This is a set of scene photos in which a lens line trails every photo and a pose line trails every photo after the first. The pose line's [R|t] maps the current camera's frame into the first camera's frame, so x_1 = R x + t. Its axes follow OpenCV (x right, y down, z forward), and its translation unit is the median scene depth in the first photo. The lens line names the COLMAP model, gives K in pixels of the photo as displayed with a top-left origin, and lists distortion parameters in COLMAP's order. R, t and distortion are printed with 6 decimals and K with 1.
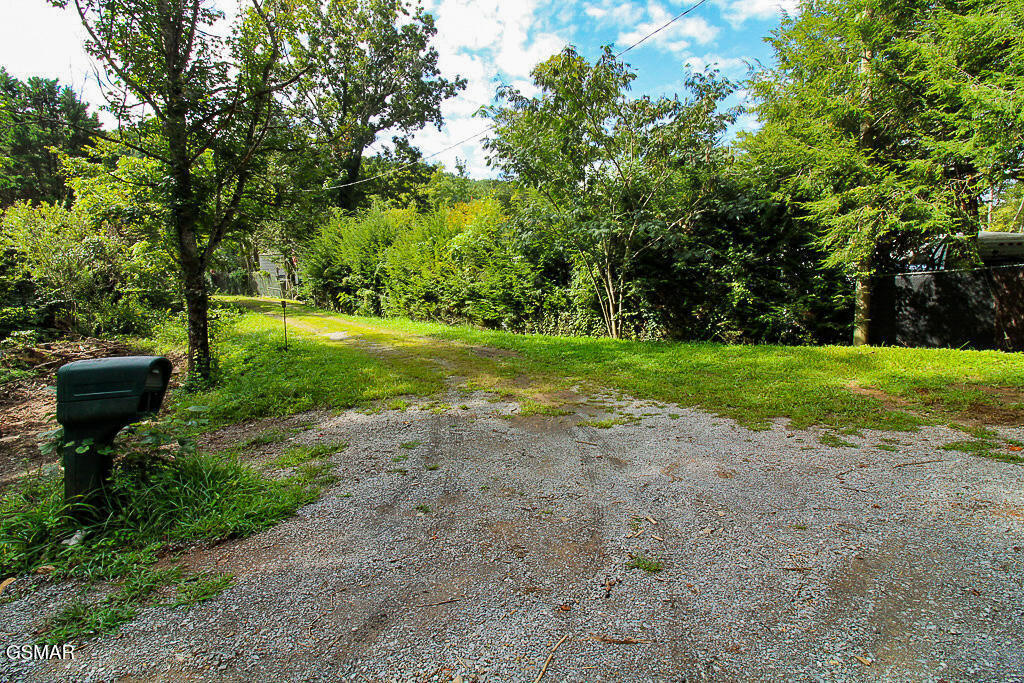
lens RADIAL K [[475.2, 0, 512.3], [0, 475.2, 323.8], [0, 0, 1]] dist [0.009287, -0.018828]
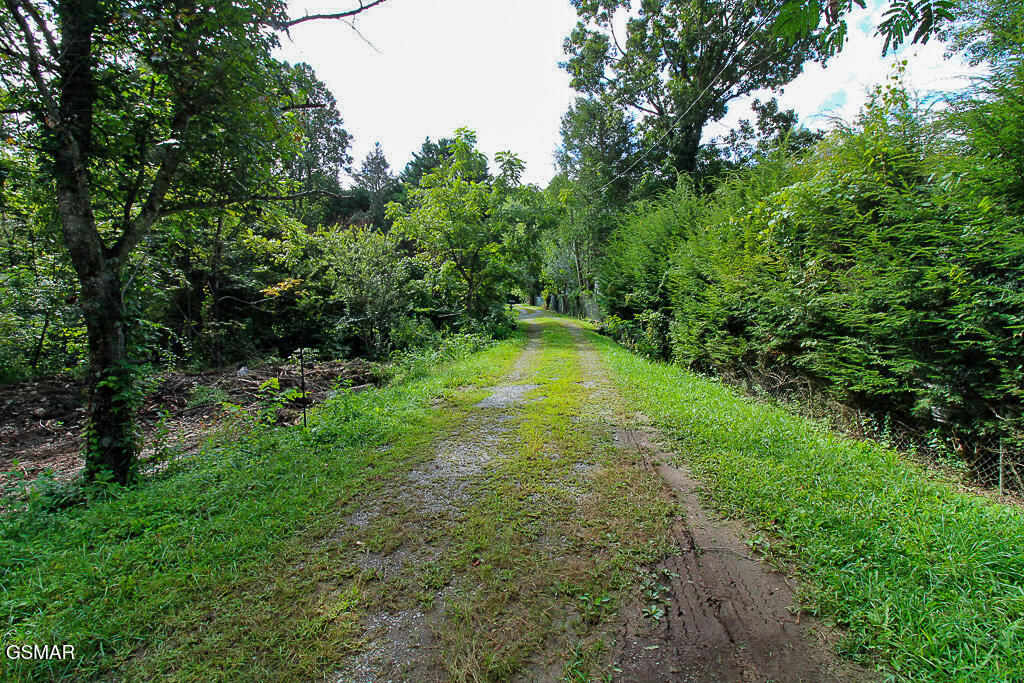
lens RADIAL K [[475.2, 0, 512.3], [0, 475.2, 323.8], [0, 0, 1]] dist [0.009287, -0.018828]
pose [[0.711549, 0.027976, -0.702079, 0.011352], [-0.062942, 0.997728, -0.024034, -0.032272], [0.699812, 0.061291, 0.711693, 0.478657]]
